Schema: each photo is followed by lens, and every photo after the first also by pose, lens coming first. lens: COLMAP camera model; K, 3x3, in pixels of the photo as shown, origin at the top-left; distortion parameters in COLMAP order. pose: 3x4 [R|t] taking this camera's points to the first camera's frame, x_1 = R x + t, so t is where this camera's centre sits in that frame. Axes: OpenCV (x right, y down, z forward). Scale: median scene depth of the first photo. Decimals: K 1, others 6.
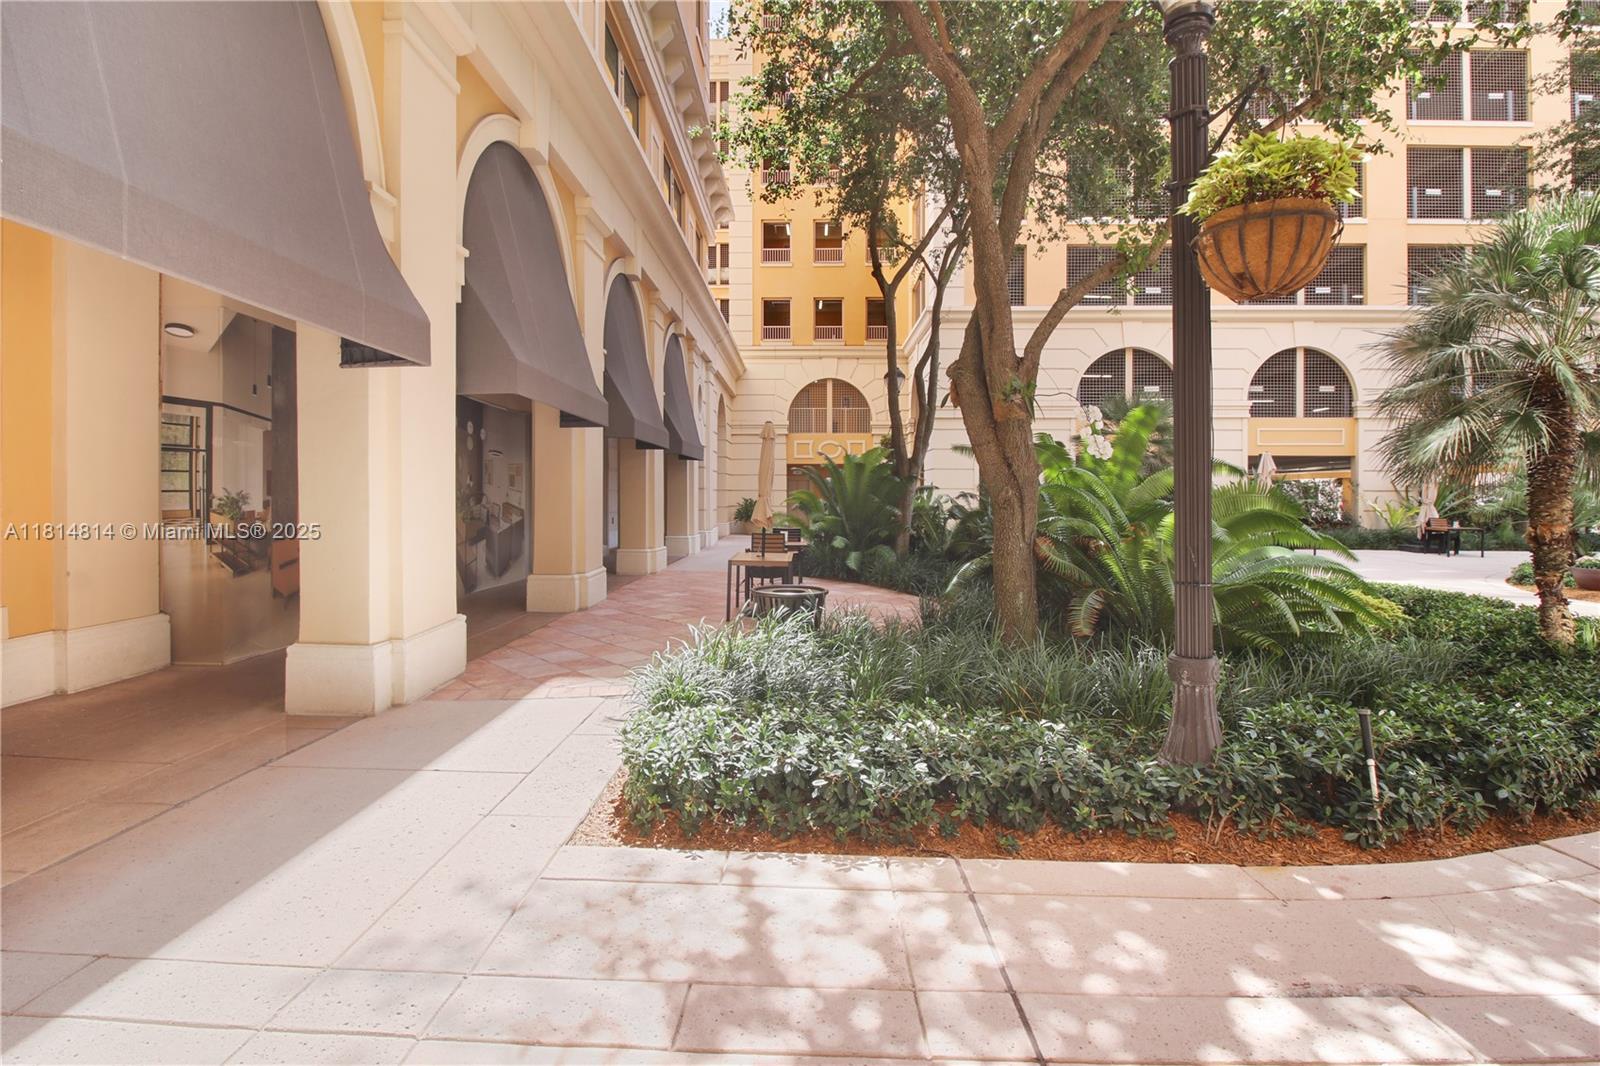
lens RADIAL K [[775.4, 0, 774.5], [0, 775.4, 503.8], [0, 0, 1]] dist [-0.027955, -0.000586]
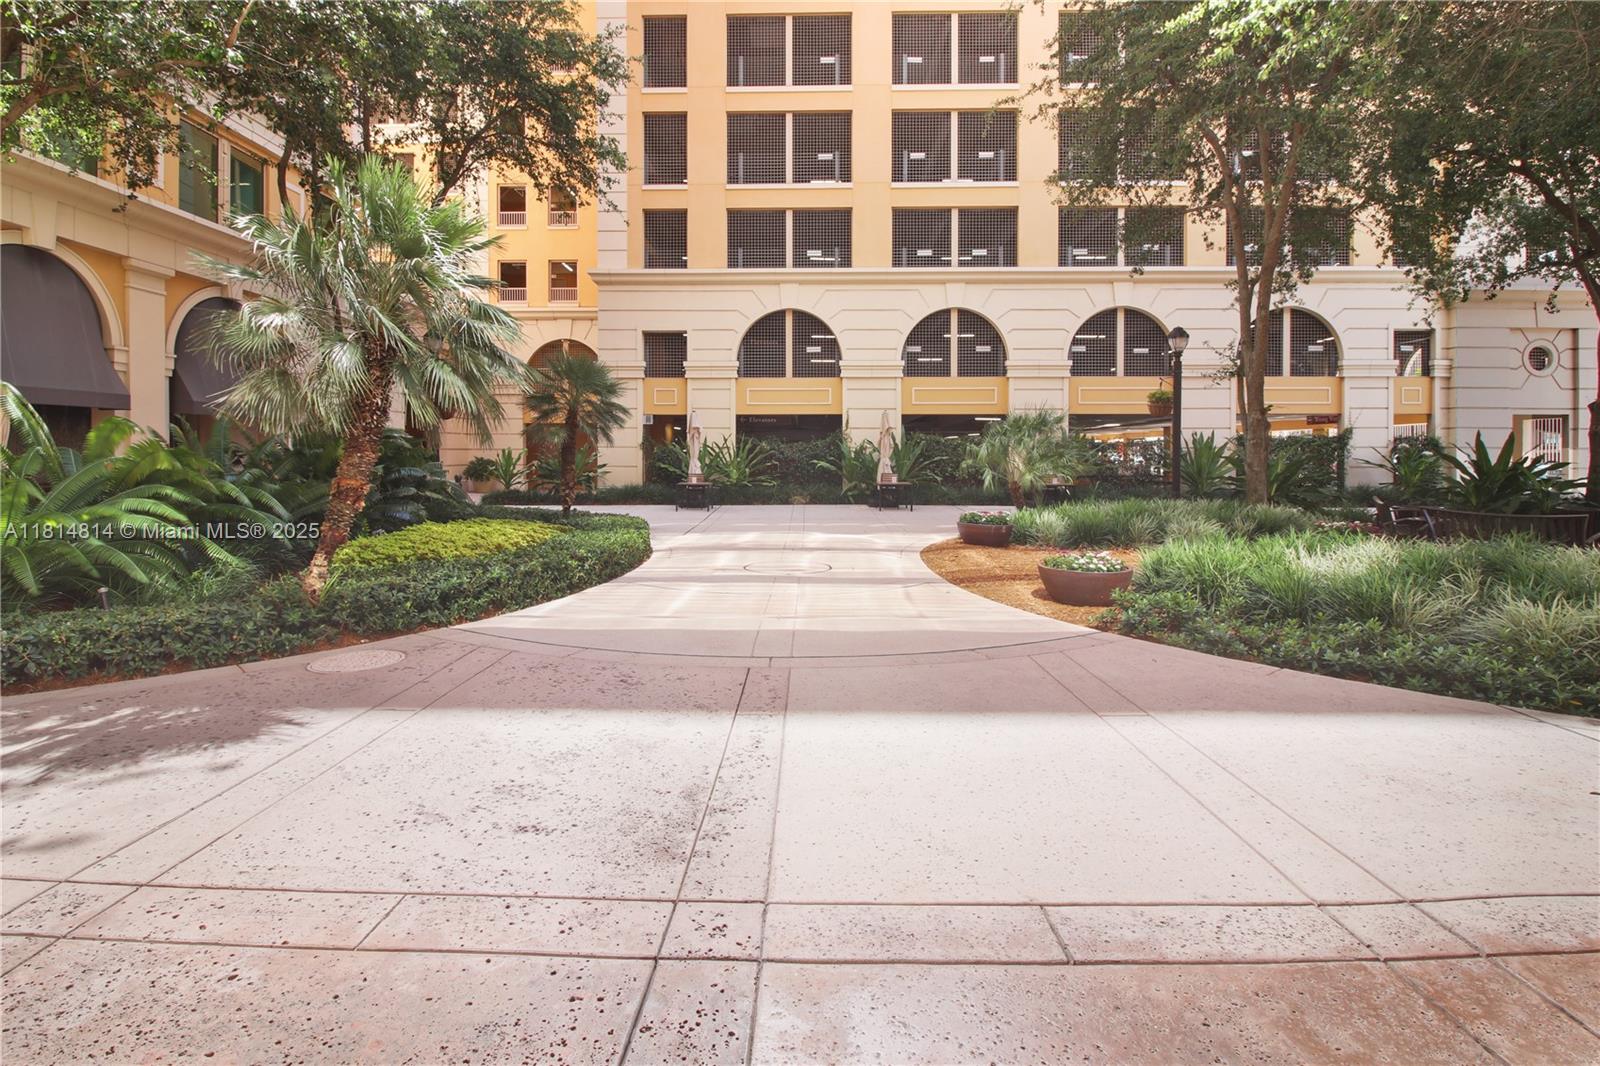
lens RADIAL K [[768.4, 0, 790.7], [0, 768.4, 463.7], [0, 0, 1]] dist [-0.000117, -0.013405]
pose [[0.999728, -0.001753, 0.023272, 0.664356], [0.001726, 0.999998, 0.001179, 0.002296], [-0.023274, -0.001139, 0.999728, -0.034886]]
